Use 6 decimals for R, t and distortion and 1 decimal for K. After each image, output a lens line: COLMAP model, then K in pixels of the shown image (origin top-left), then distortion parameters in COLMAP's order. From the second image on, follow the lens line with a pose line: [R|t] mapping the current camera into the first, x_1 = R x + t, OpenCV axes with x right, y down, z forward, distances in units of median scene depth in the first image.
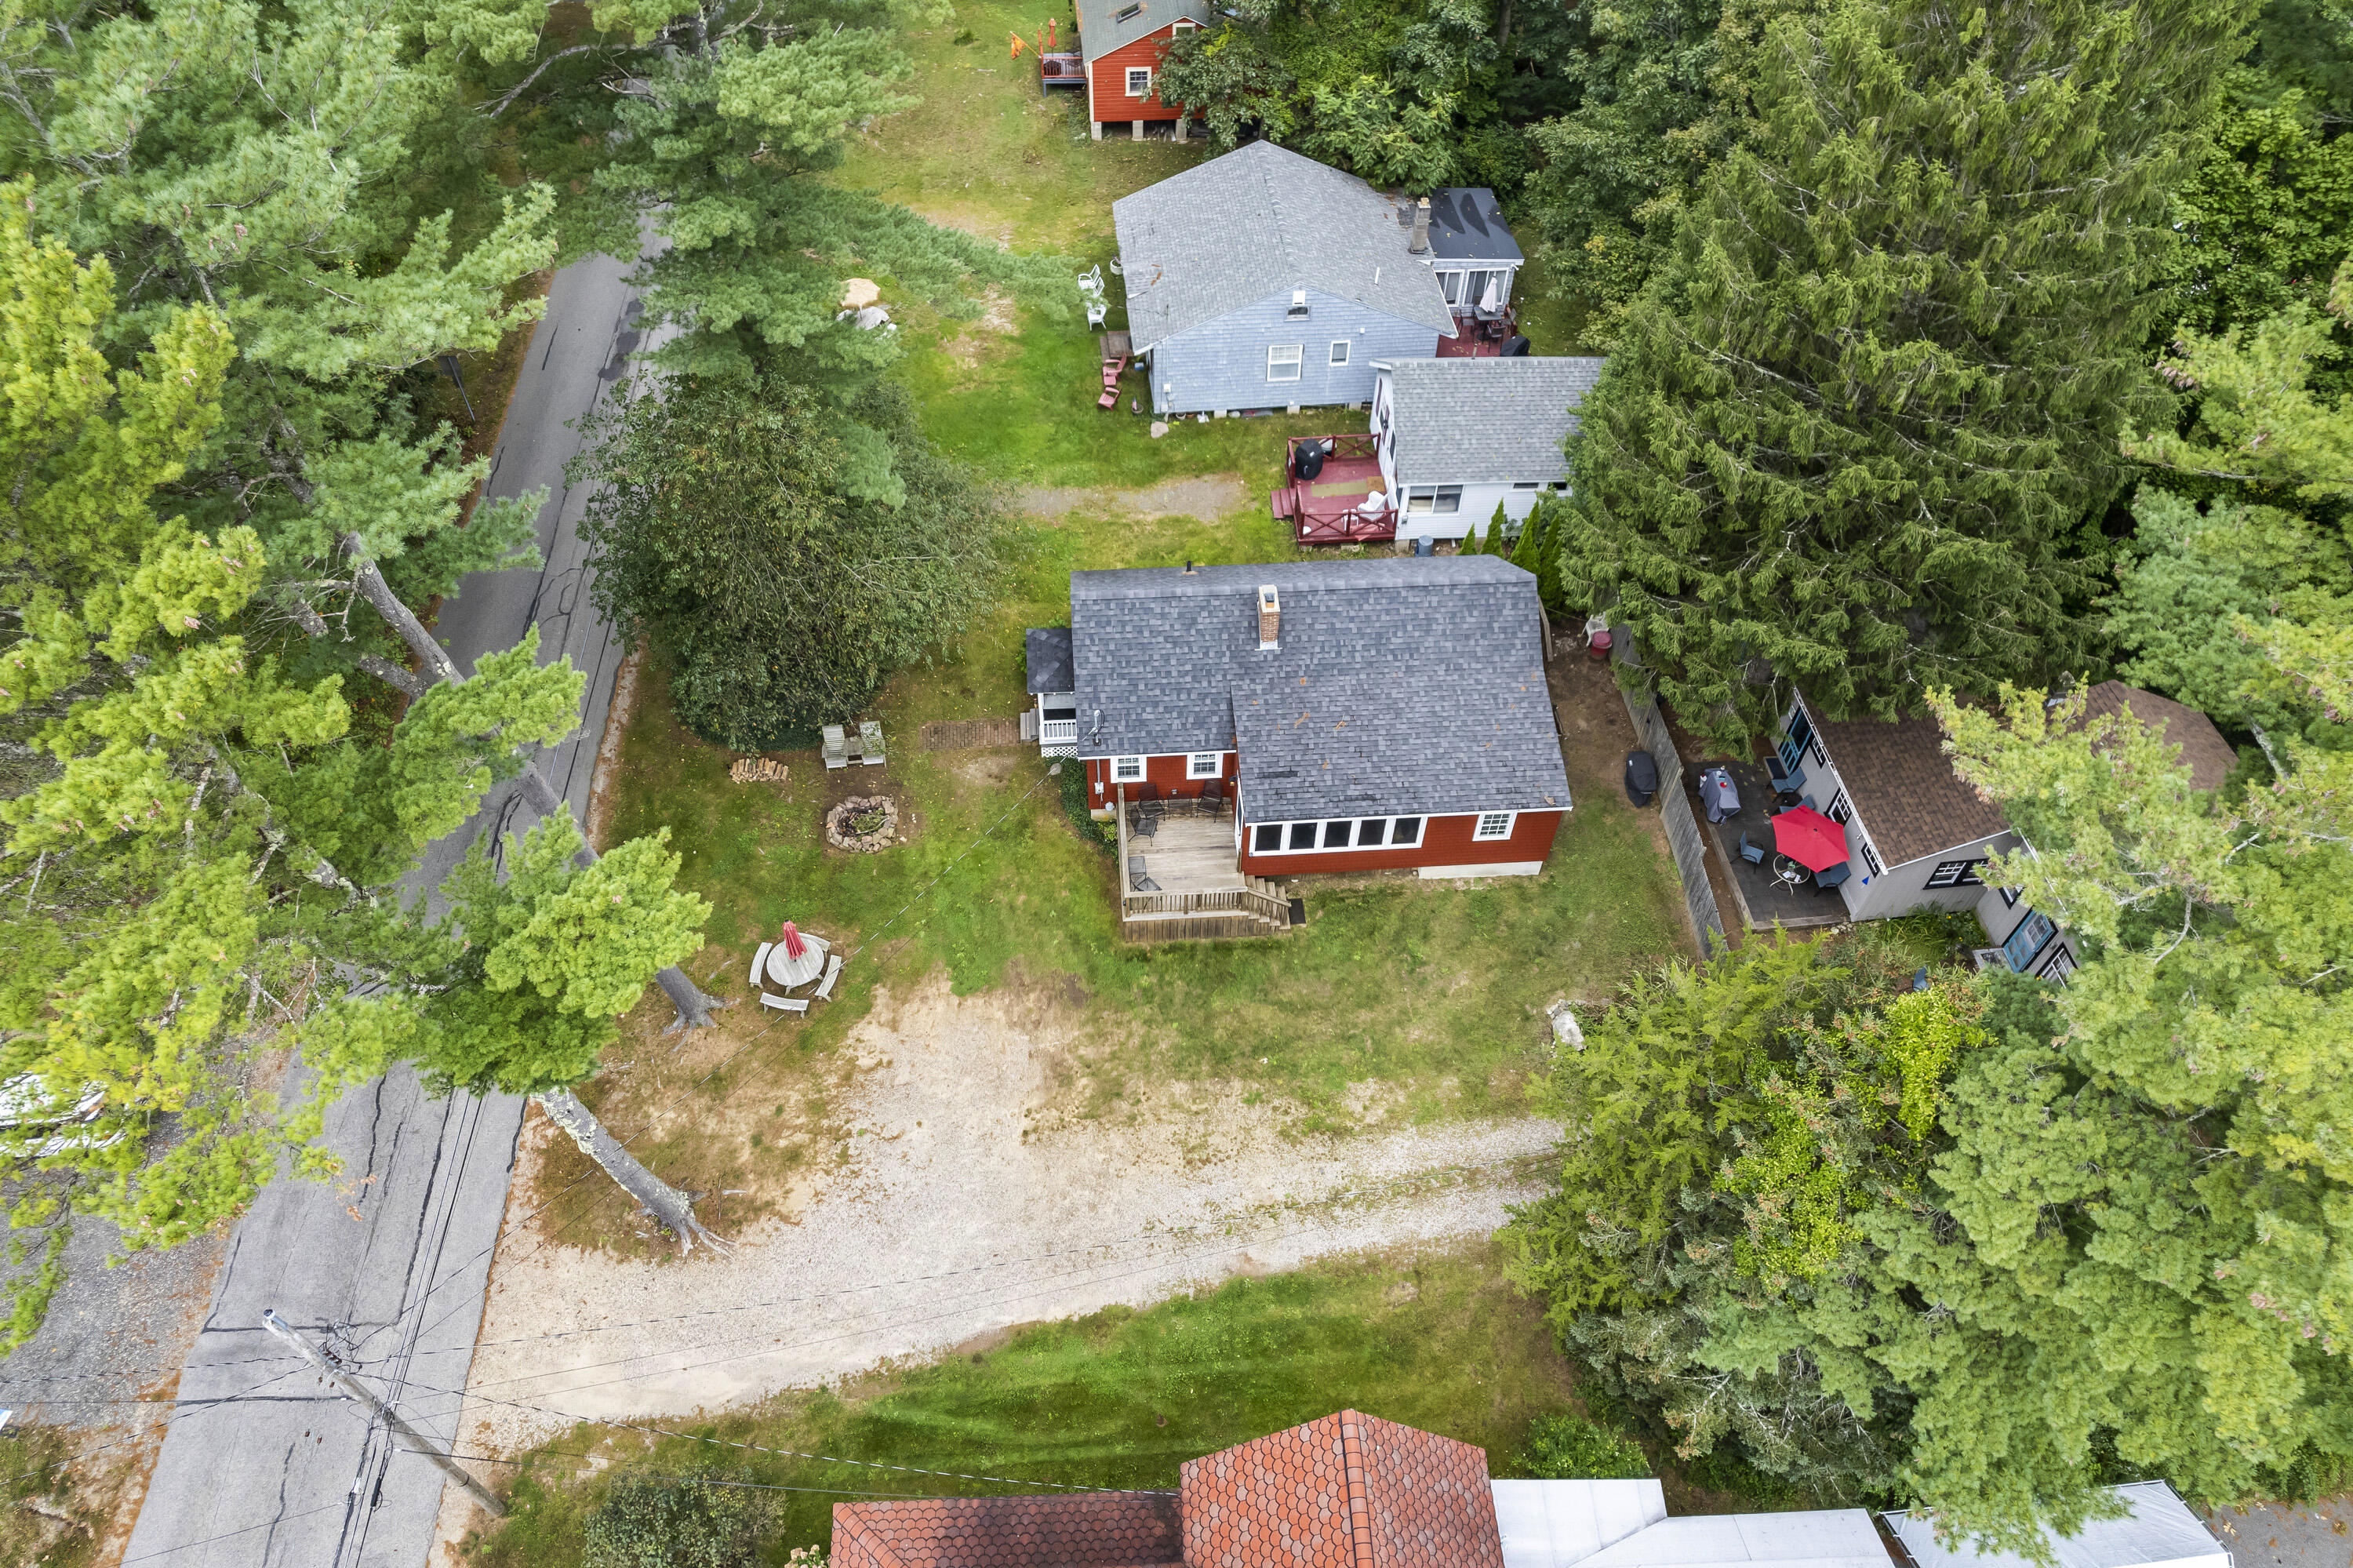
lens RADIAL K [[1485.6, 0, 1190.7], [0, 1485.6, 779.0], [0, 0, 1]] dist [-0.063186, 0.053708]
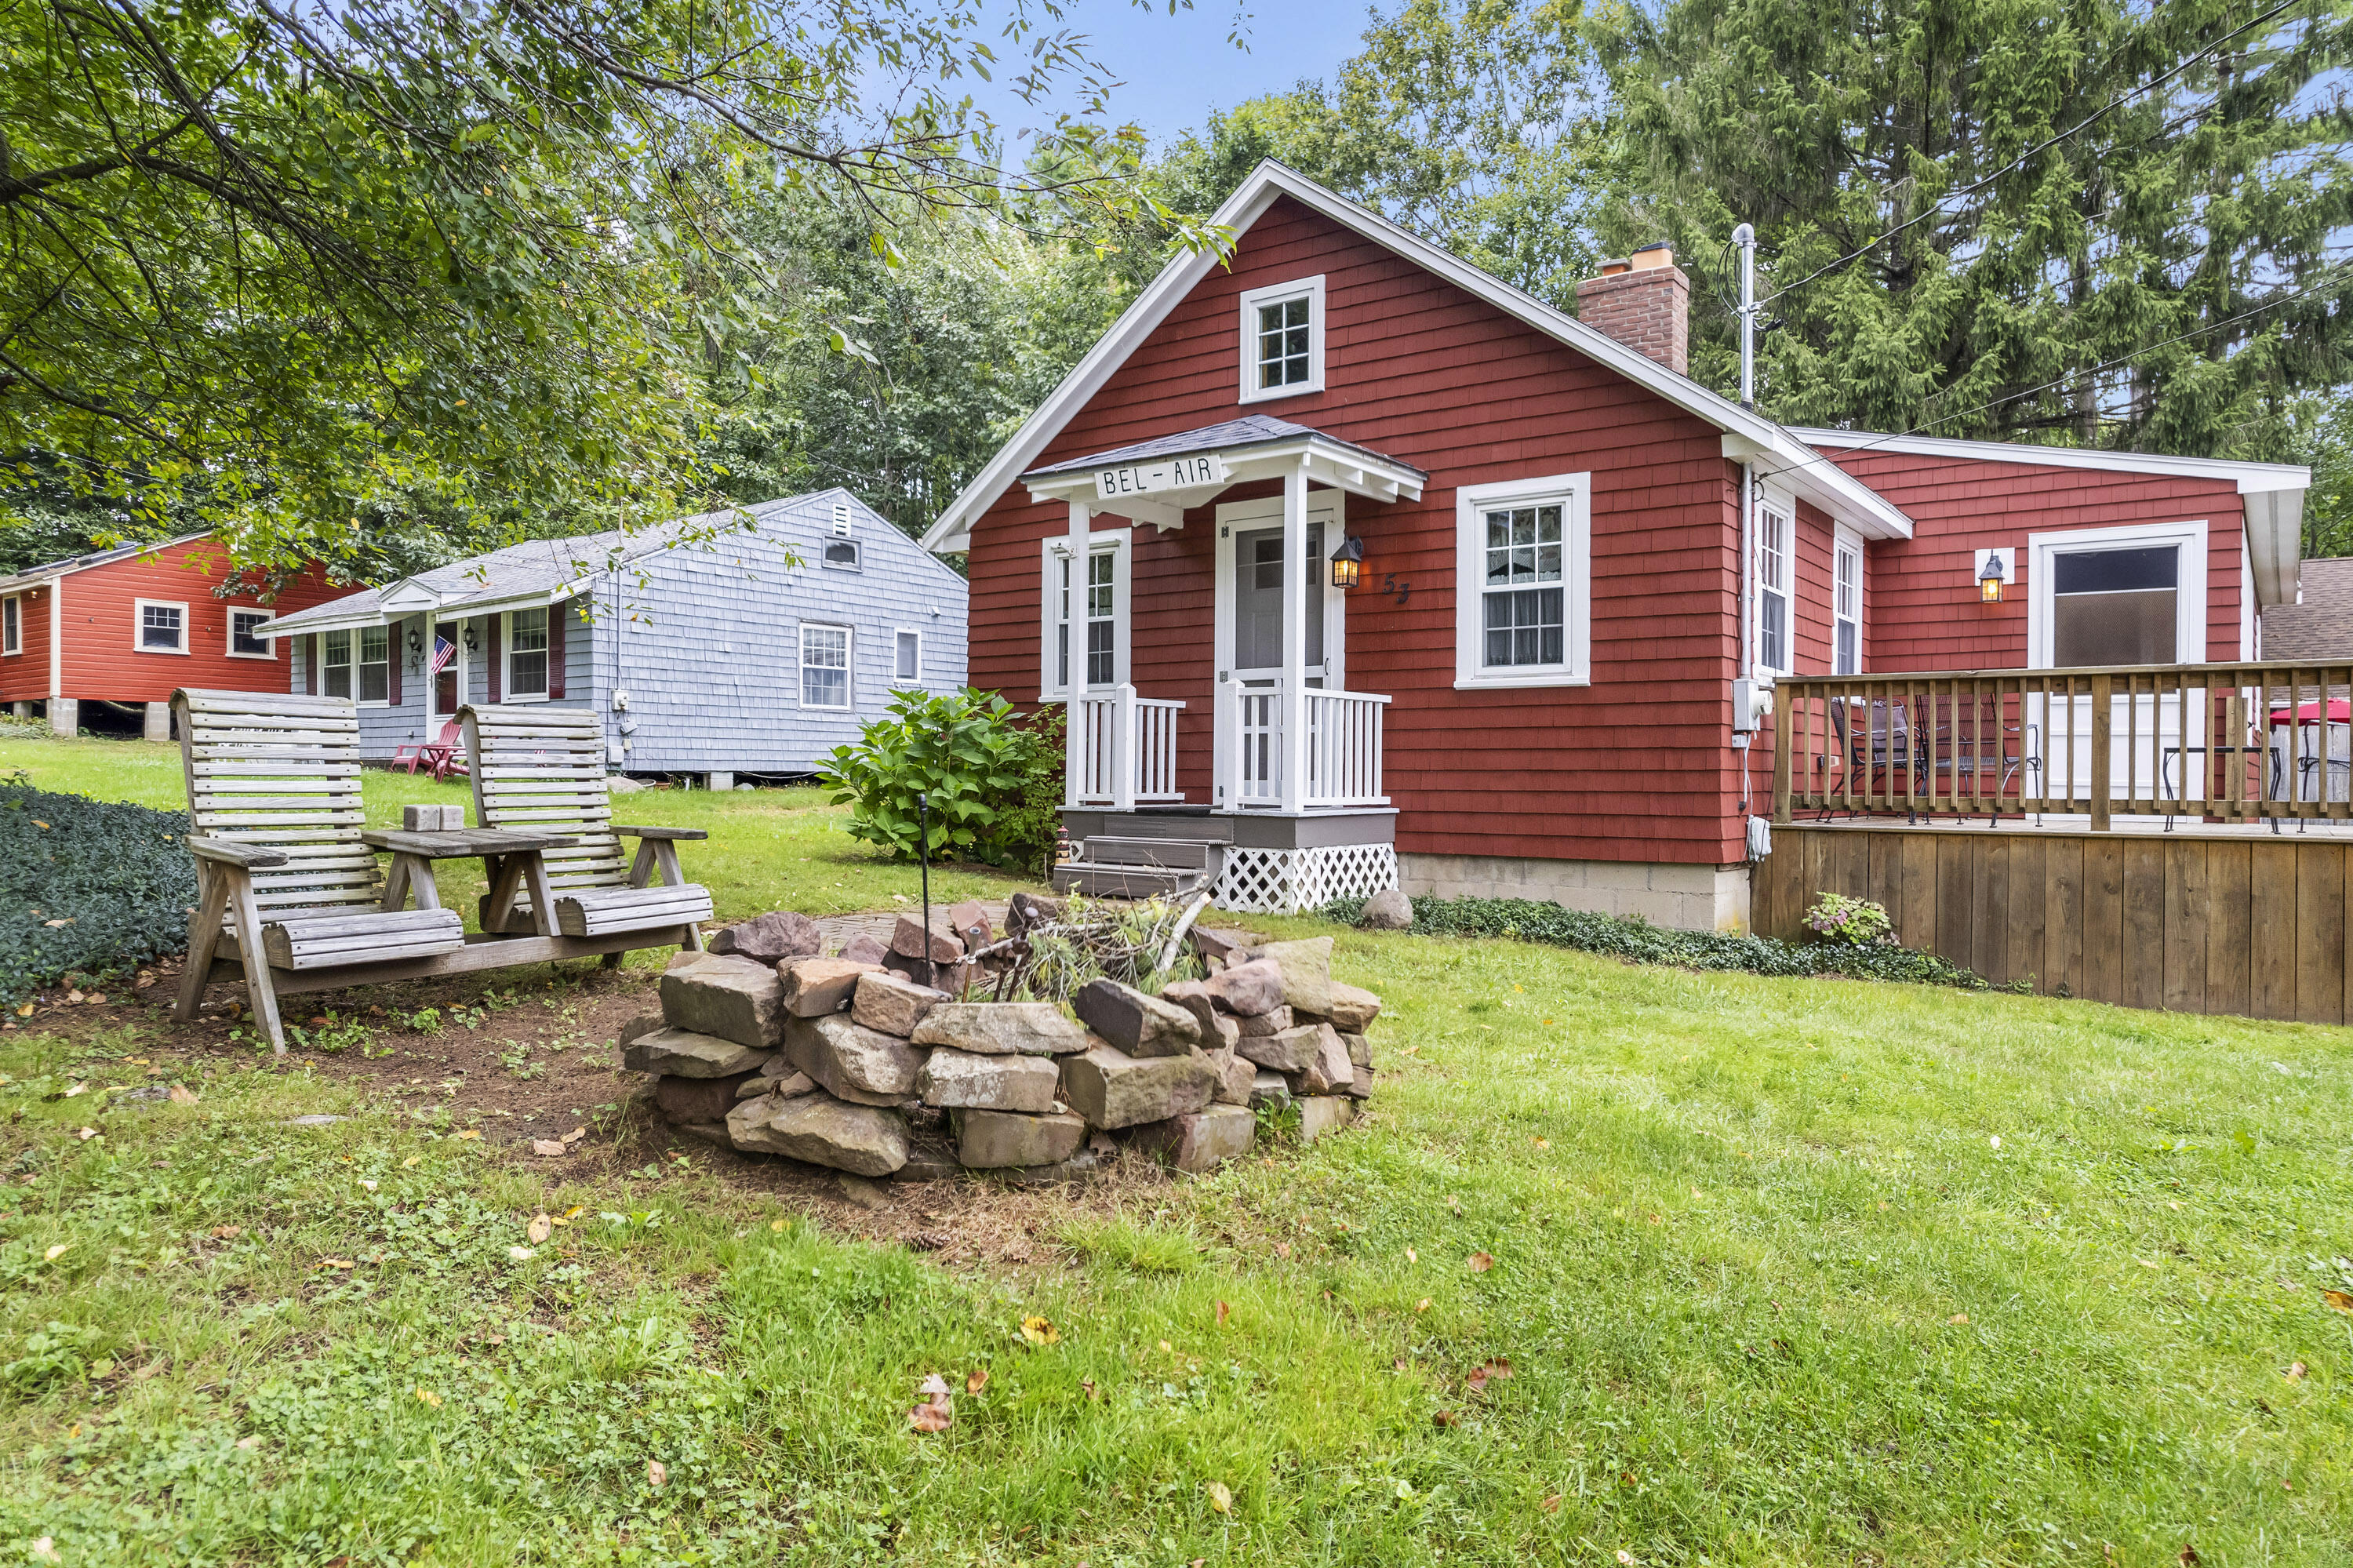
lens RADIAL K [[1496.7, 0, 1193.5], [0, 1496.7, 777.3], [0, 0, 1]] dist [-0.064503, 0.048817]
pose [[0.662165, -0.021763, 0.749042, -0.299825], [0.578565, 0.650105, -0.492572, 0.078858], [-0.476236, 0.759533, 0.443068, 0.974180]]
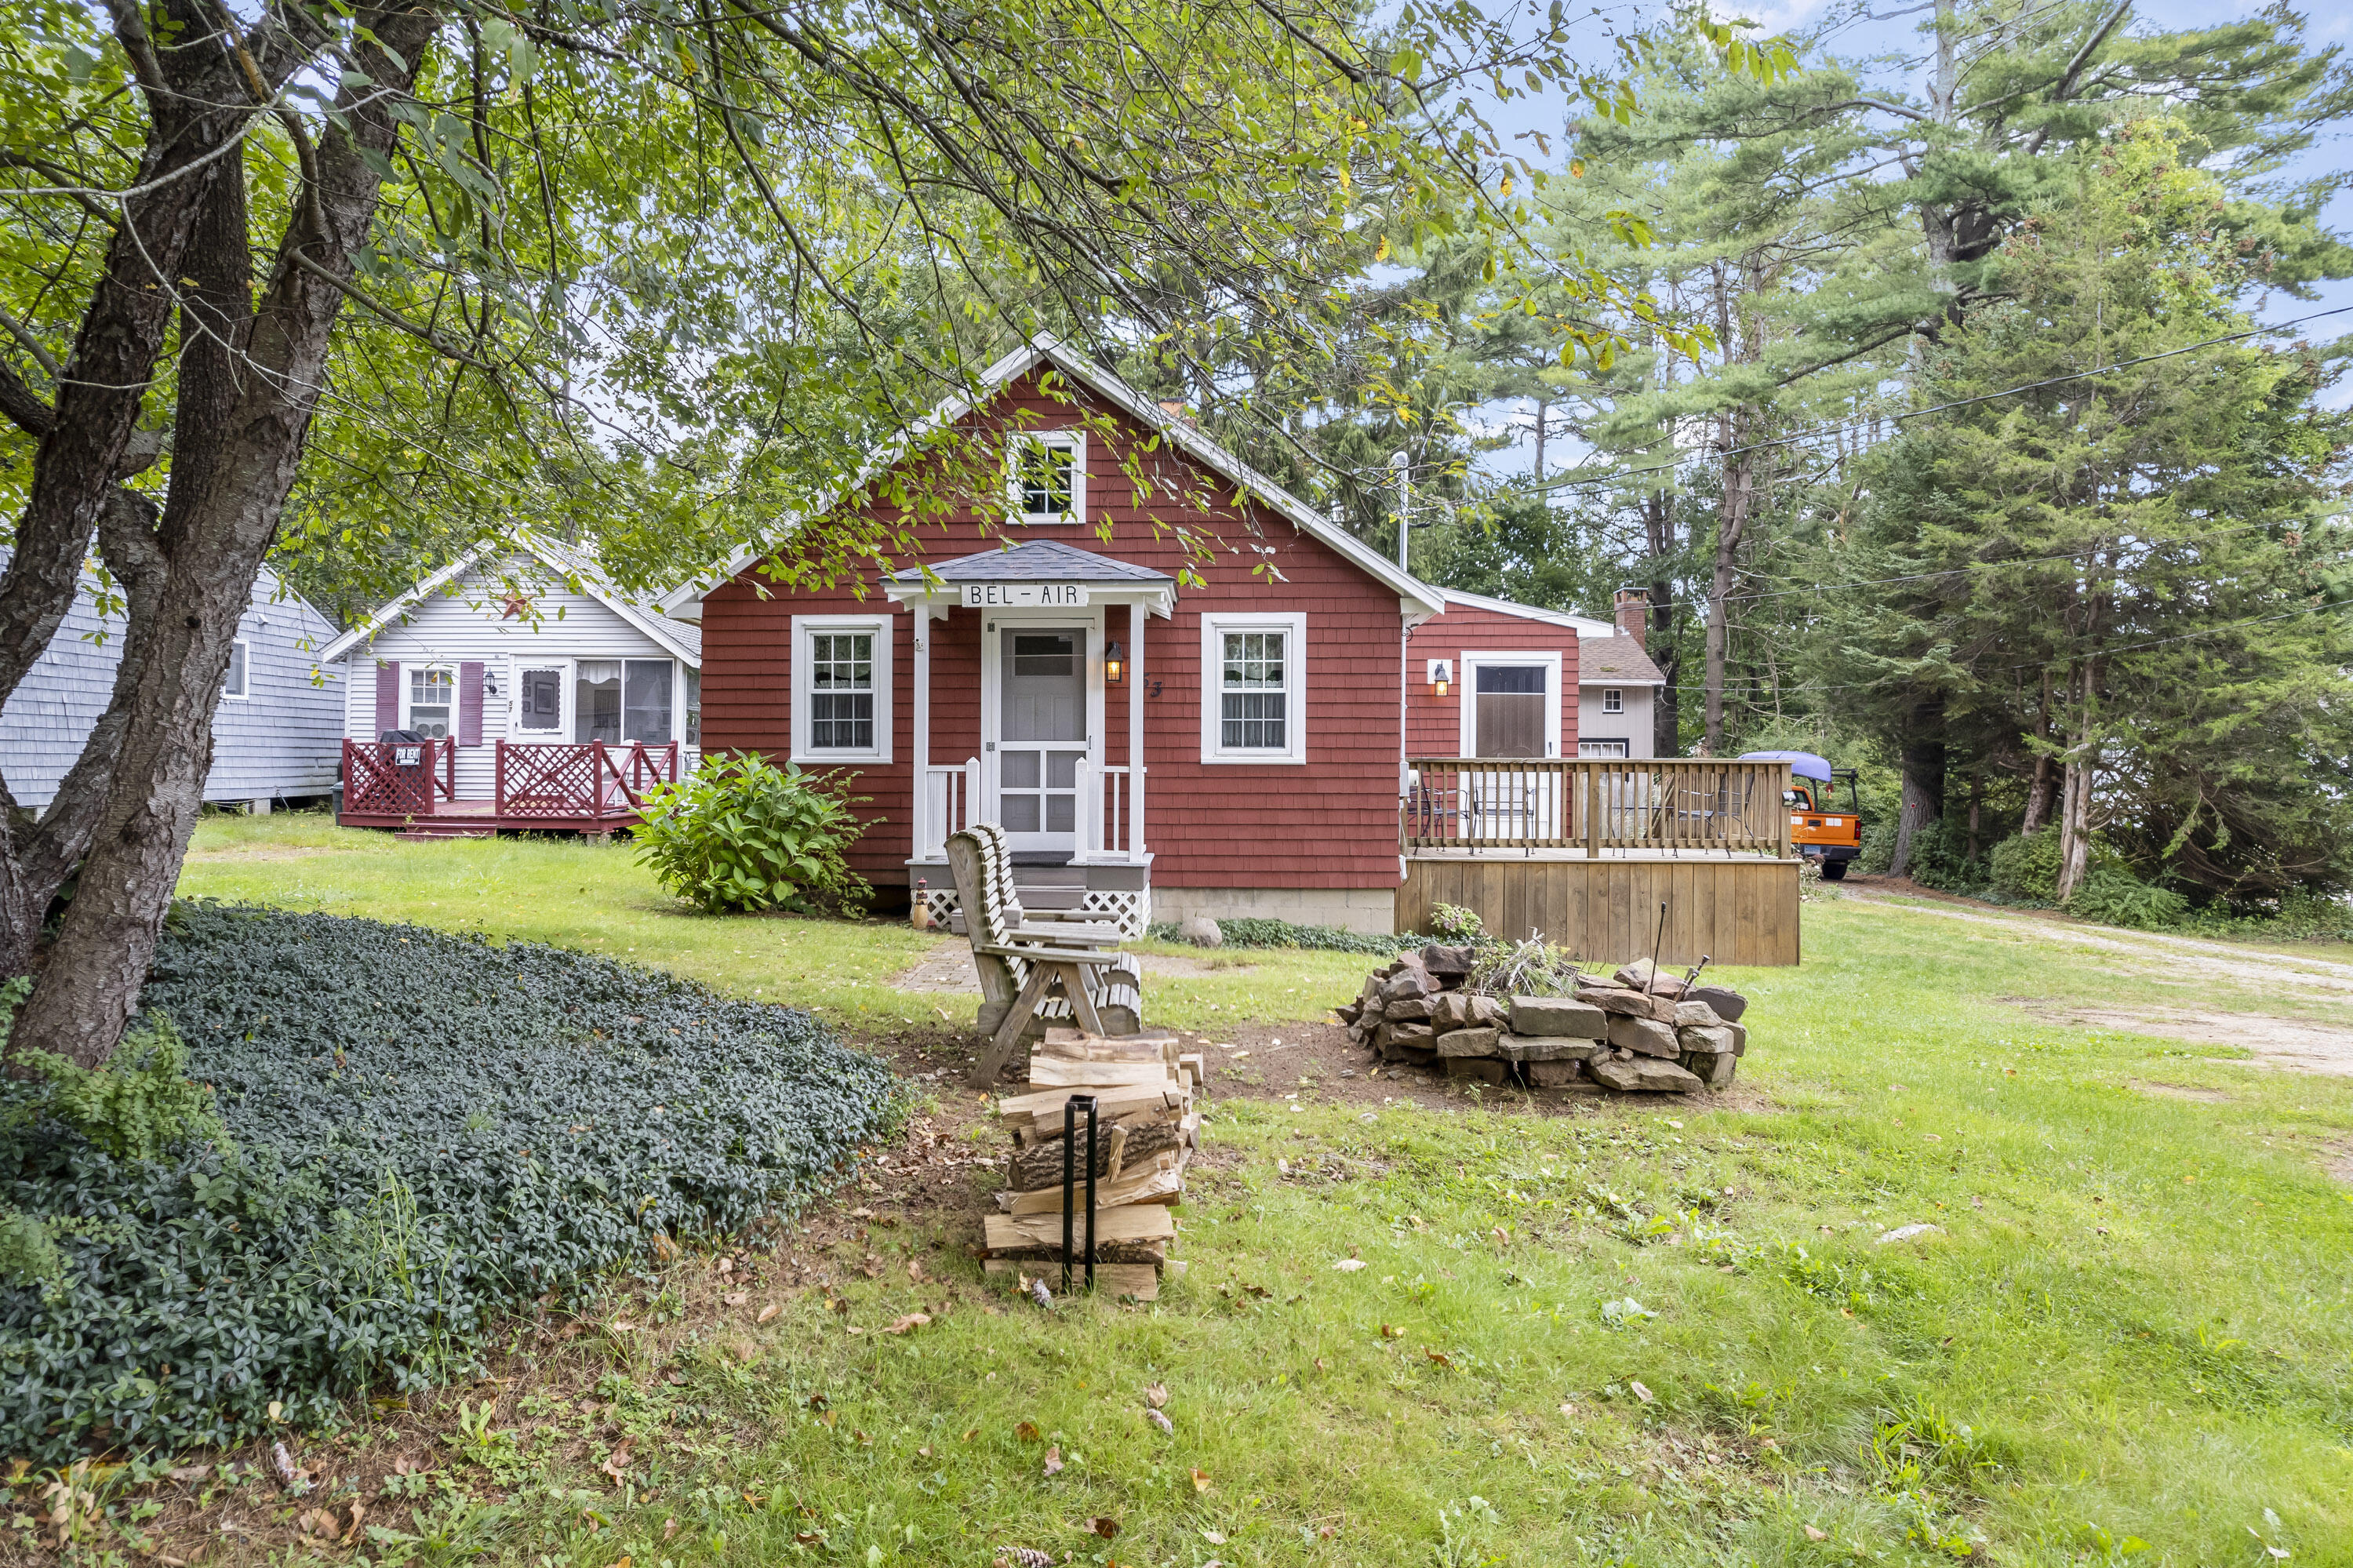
lens RADIAL K [[1485.8, 0, 1103.9], [0, 1485.8, 780.6], [0, 0, 1]] dist [-0.051105, 0.001646]
pose [[0.151855, -0.034431, 0.987803, -0.420981], [0.753833, 0.650420, -0.093215, -0.015173], [-0.639277, 0.758794, 0.124725, 1.030305]]
